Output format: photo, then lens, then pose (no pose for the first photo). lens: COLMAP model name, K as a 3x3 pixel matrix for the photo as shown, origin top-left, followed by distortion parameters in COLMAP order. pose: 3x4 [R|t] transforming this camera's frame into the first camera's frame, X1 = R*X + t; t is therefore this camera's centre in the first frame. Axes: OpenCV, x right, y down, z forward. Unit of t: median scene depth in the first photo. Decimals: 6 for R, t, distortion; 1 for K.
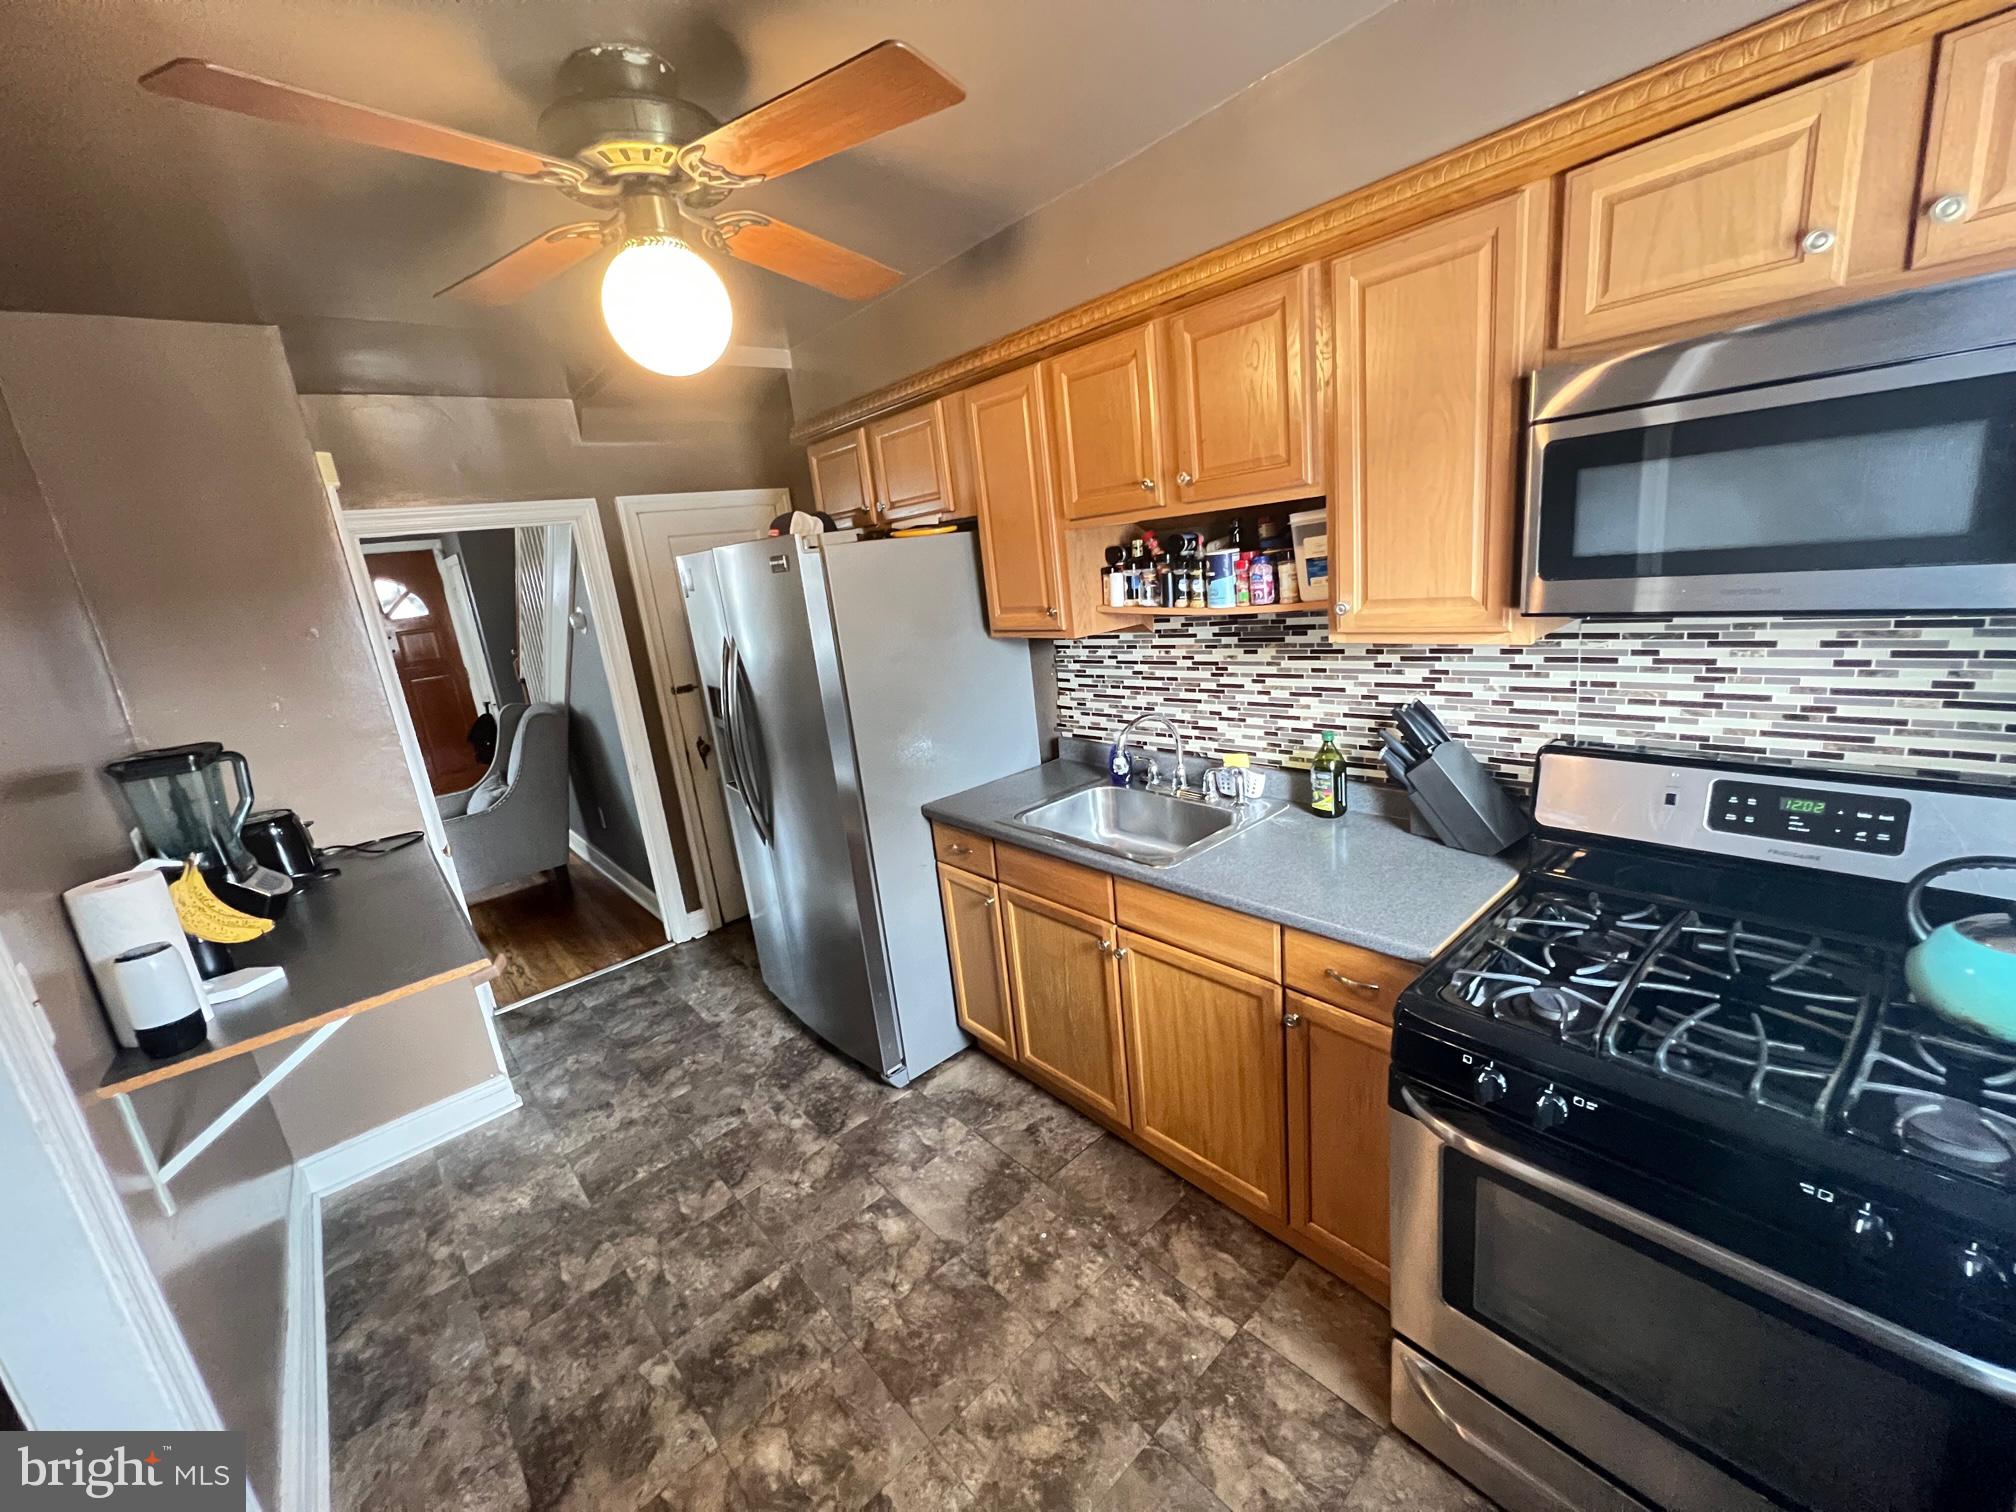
lens RADIAL K [[808.2, 0, 1000.1], [0, 808.2, 752.0], [0, 0, 1]] dist [-0.001620, 0.000124]
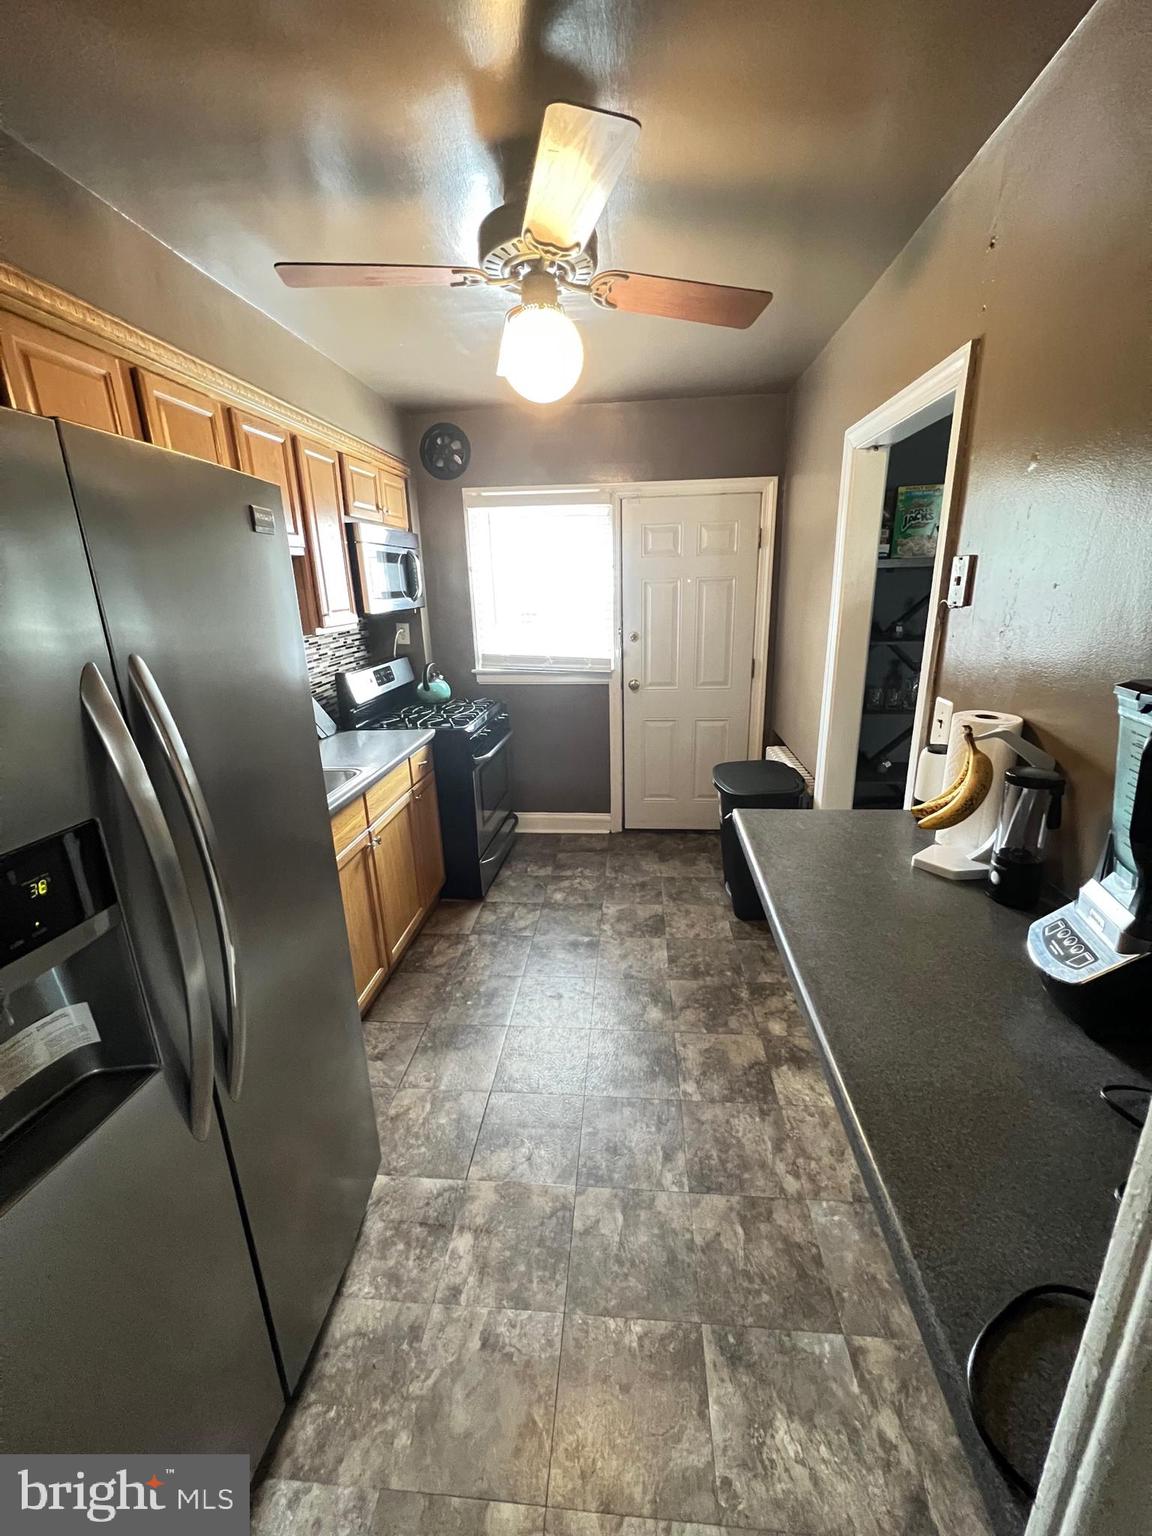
lens RADIAL K [[615.8, 0, 576.0], [0, 615.8, 768.0], [0, 0, 1]] dist [-0.001620, 0.000124]
pose [[-0.681801, -0.086806, 0.726370, -1.015131], [0.275572, 0.889313, 0.364942, -0.208570], [-0.677649, 0.448984, -0.582413, 1.489897]]
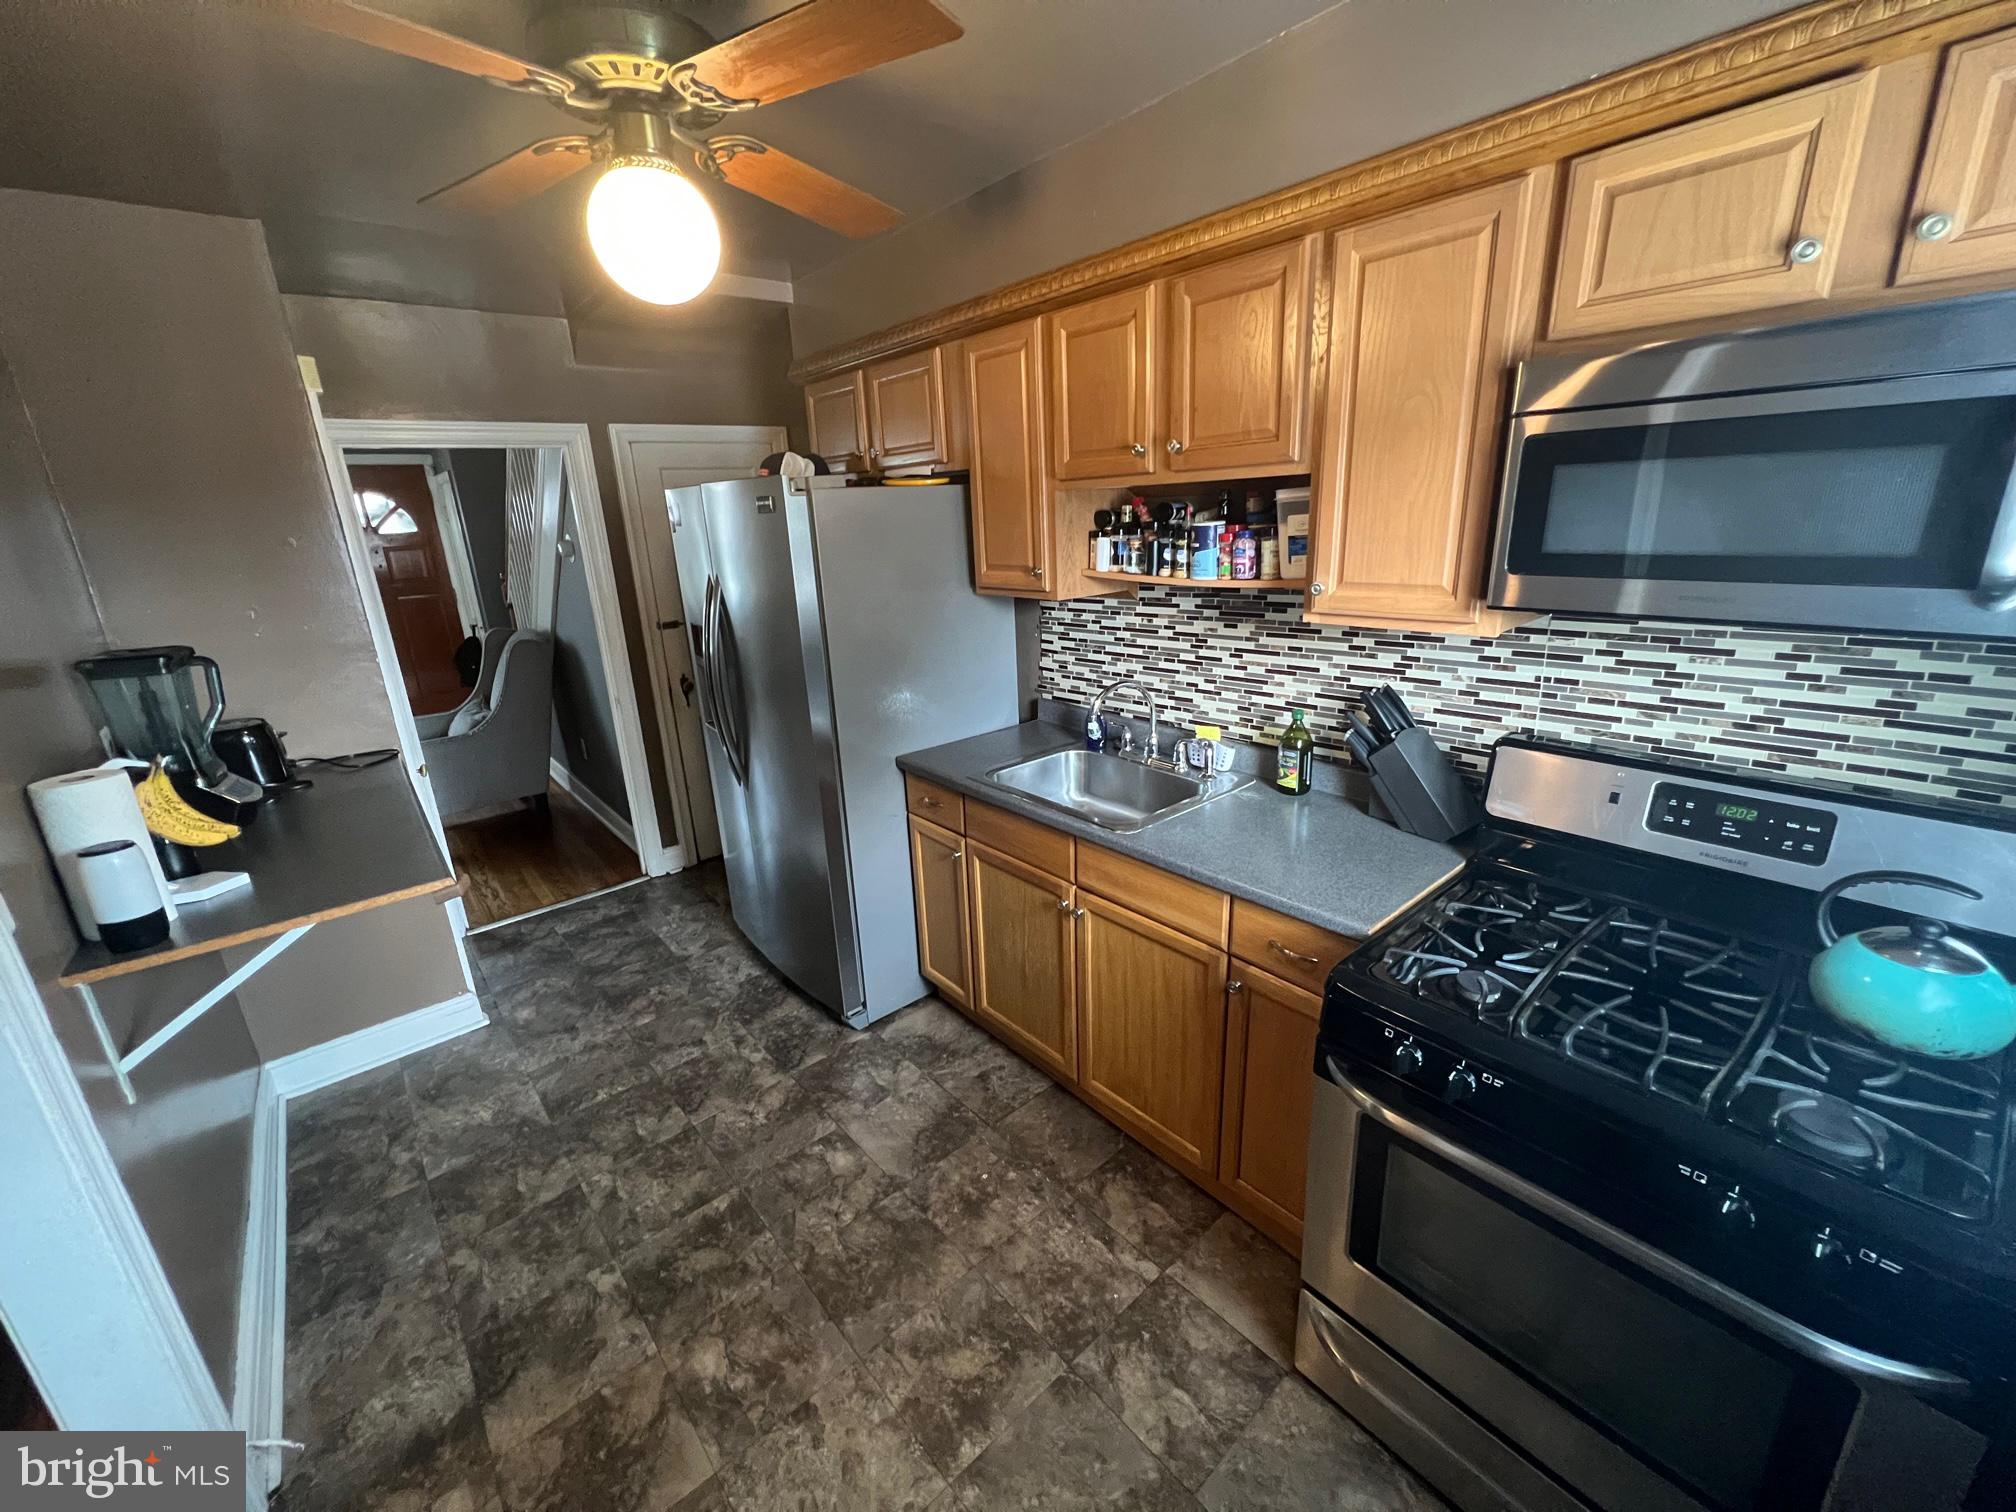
lens RADIAL K [[808.2, 0, 1000.1], [0, 808.2, 752.0], [0, 0, 1]] dist [-0.001620, 0.000124]
pose [[0.997735, 0.066278, 0.011528, 0.028146], [-0.066783, 0.996463, 0.051004, 0.000167], [-0.008107, -0.051659, 0.998632, -0.011115]]
